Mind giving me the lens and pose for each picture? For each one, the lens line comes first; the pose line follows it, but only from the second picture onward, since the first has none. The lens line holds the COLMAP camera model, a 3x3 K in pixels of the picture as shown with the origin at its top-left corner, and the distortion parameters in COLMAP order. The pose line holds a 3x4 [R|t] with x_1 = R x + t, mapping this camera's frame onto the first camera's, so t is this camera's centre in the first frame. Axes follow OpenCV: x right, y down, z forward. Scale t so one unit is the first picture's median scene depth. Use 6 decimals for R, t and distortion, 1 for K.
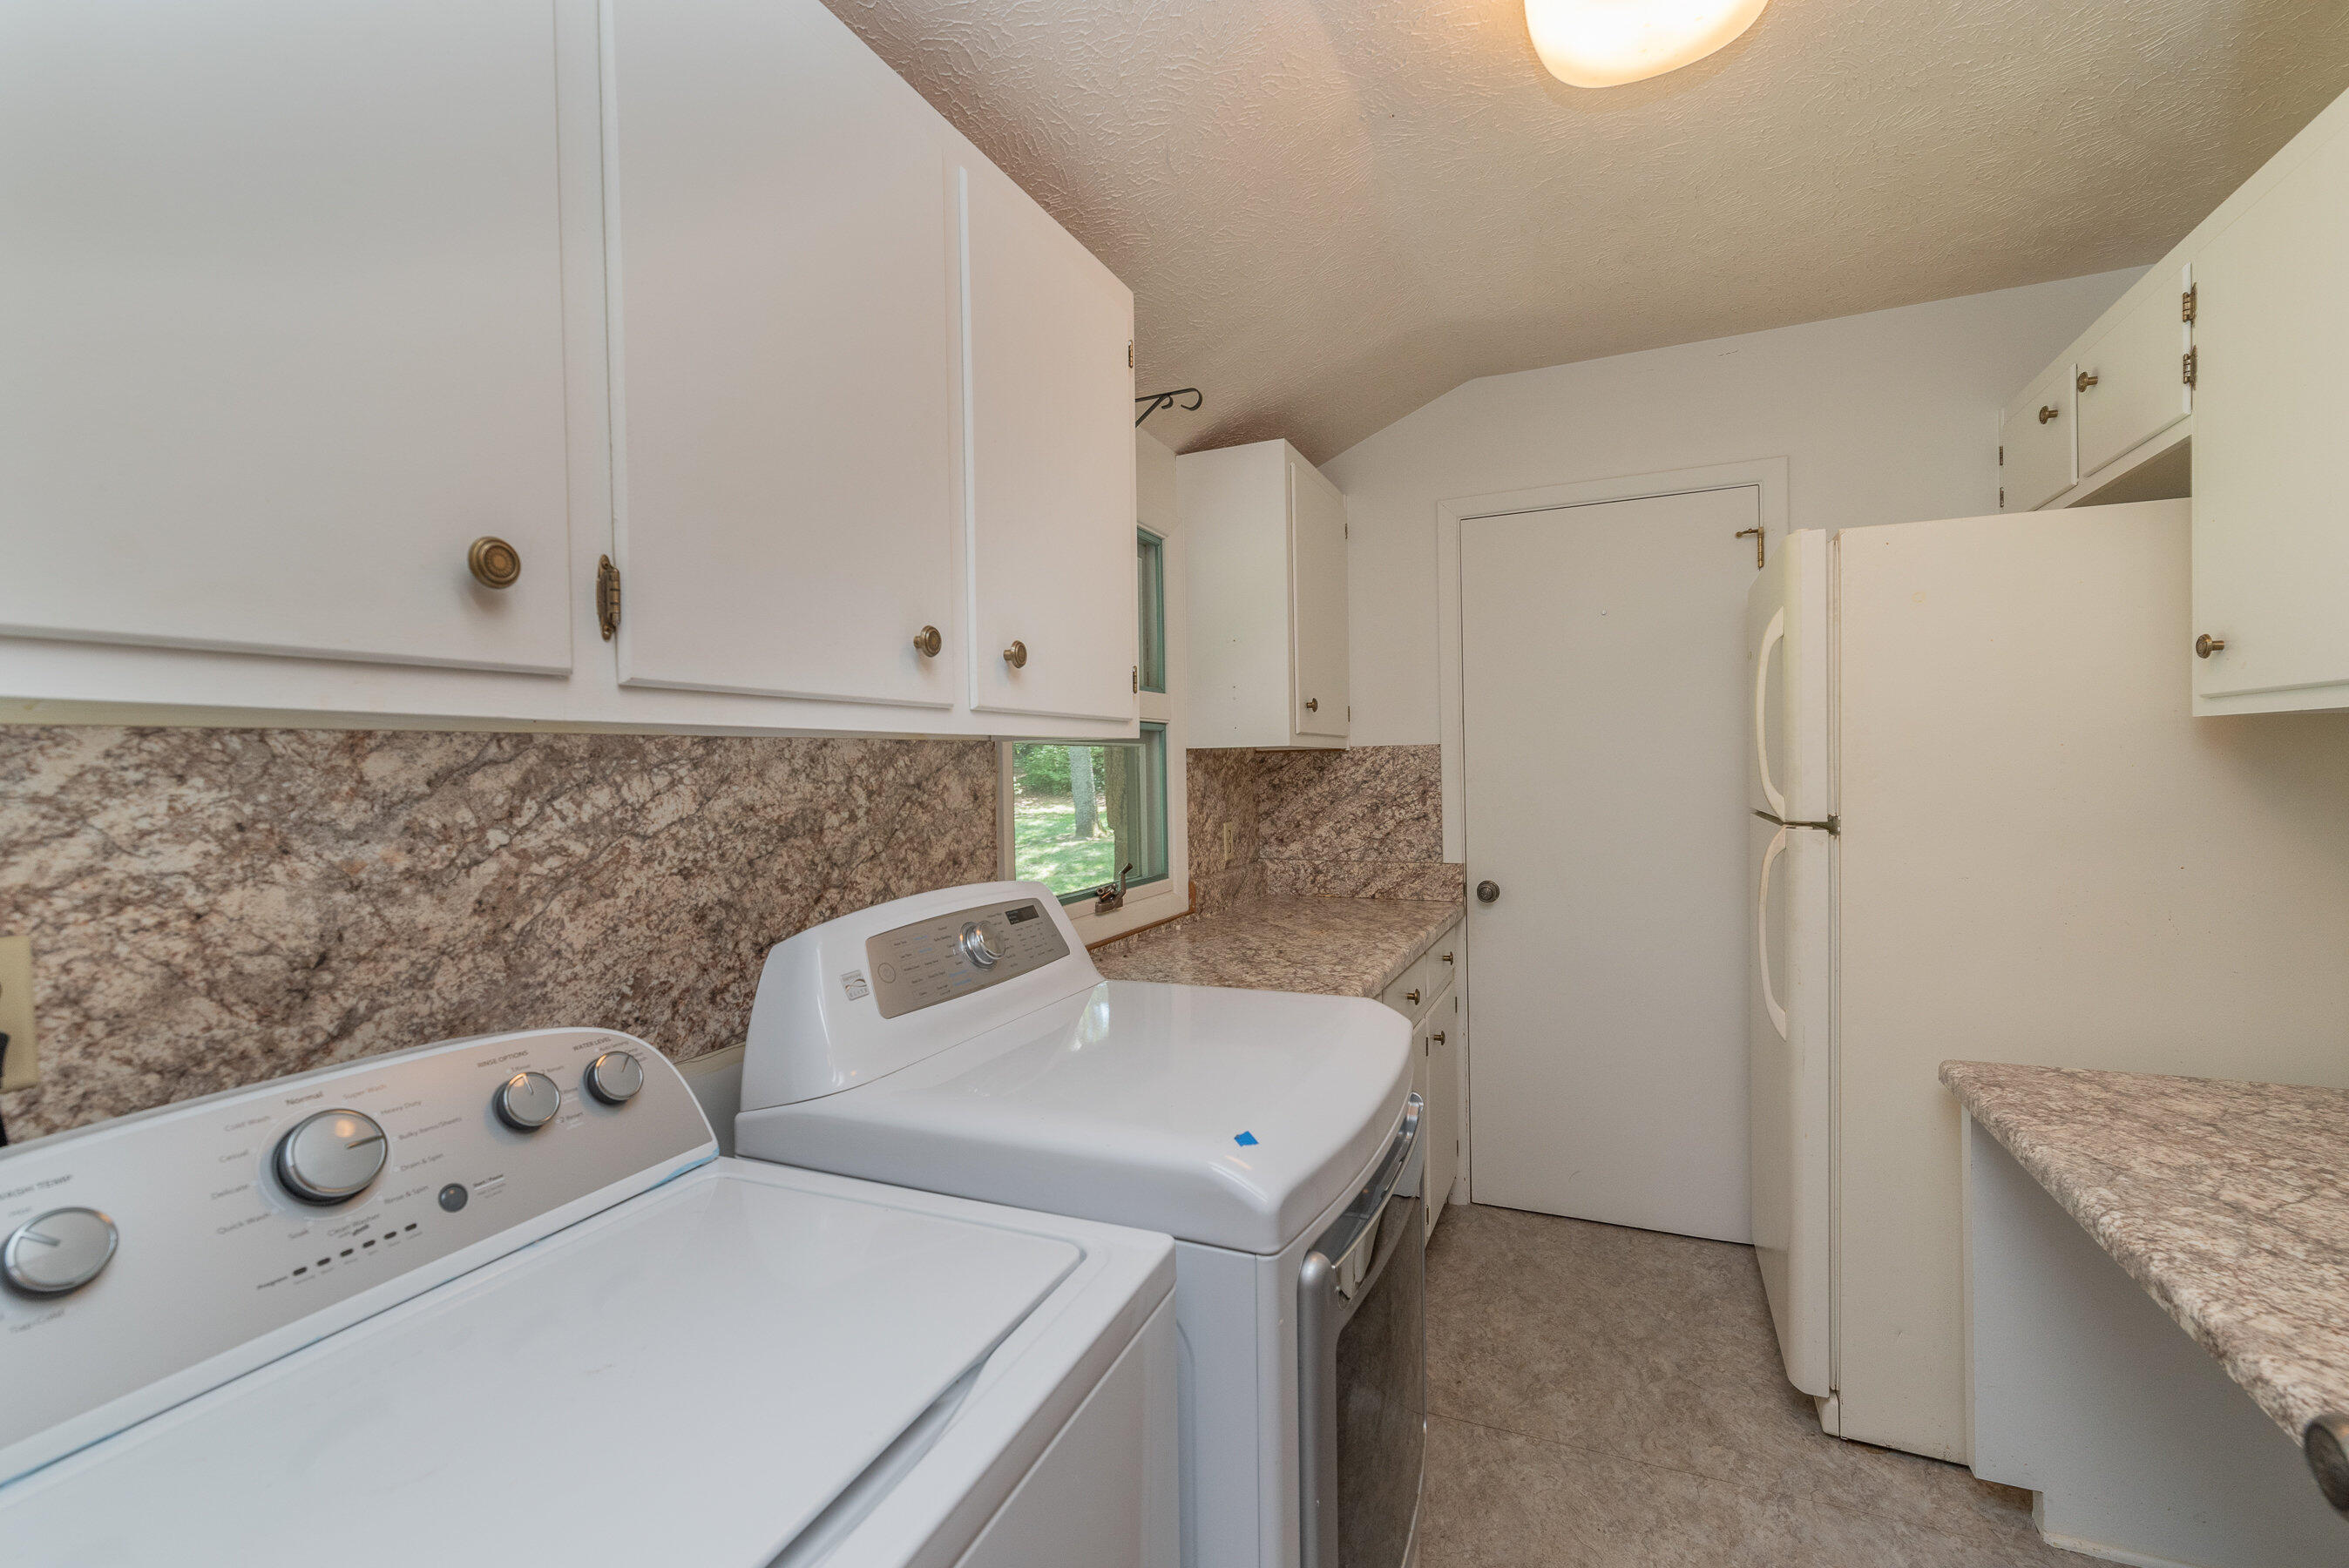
lens RADIAL K [[1024.1, 0, 1179.0], [0, 1024.1, 776.2], [0, 0, 1]] dist [0.001740, -0.000956]
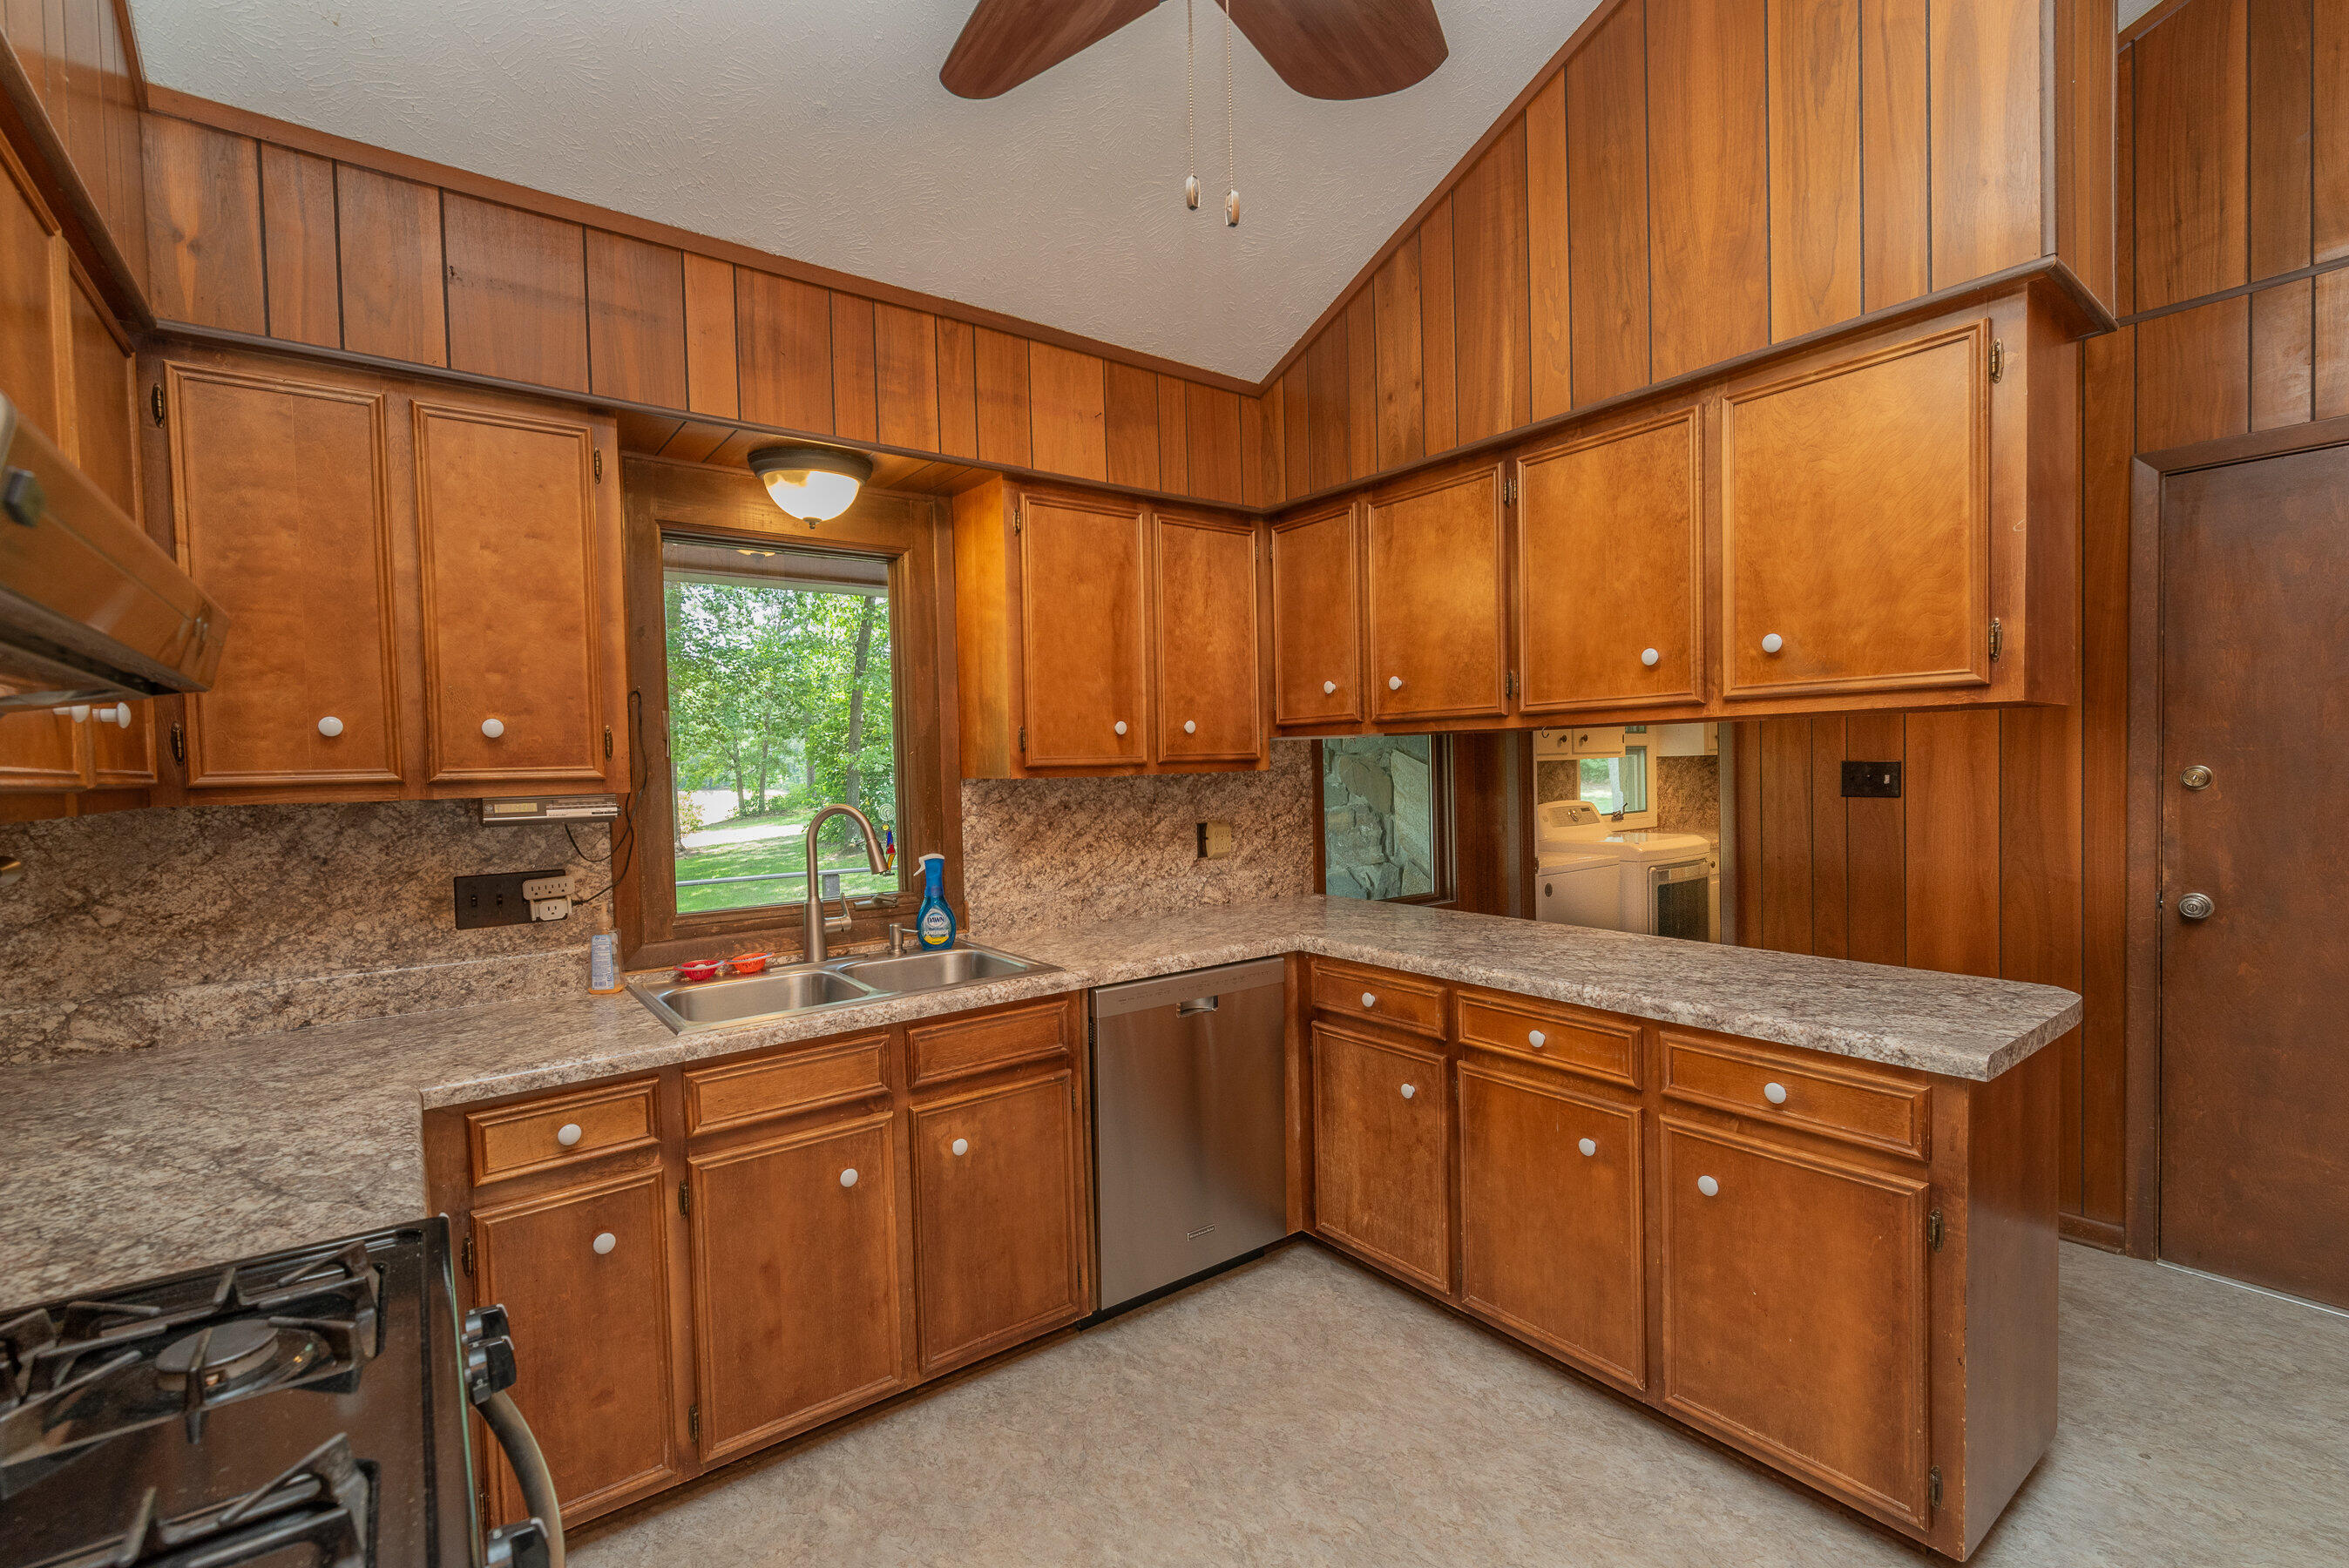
lens RADIAL K [[1024.1, 0, 1160.9], [0, 1024.1, 792.9], [0, 0, 1]] dist [0.001740, -0.000956]
pose [[-0.496665, 0.035298, -0.867224, 1.477171], [0.017154, 0.999377, 0.030853, -0.005670], [0.867773, 0.000447, -0.496961, 2.314259]]
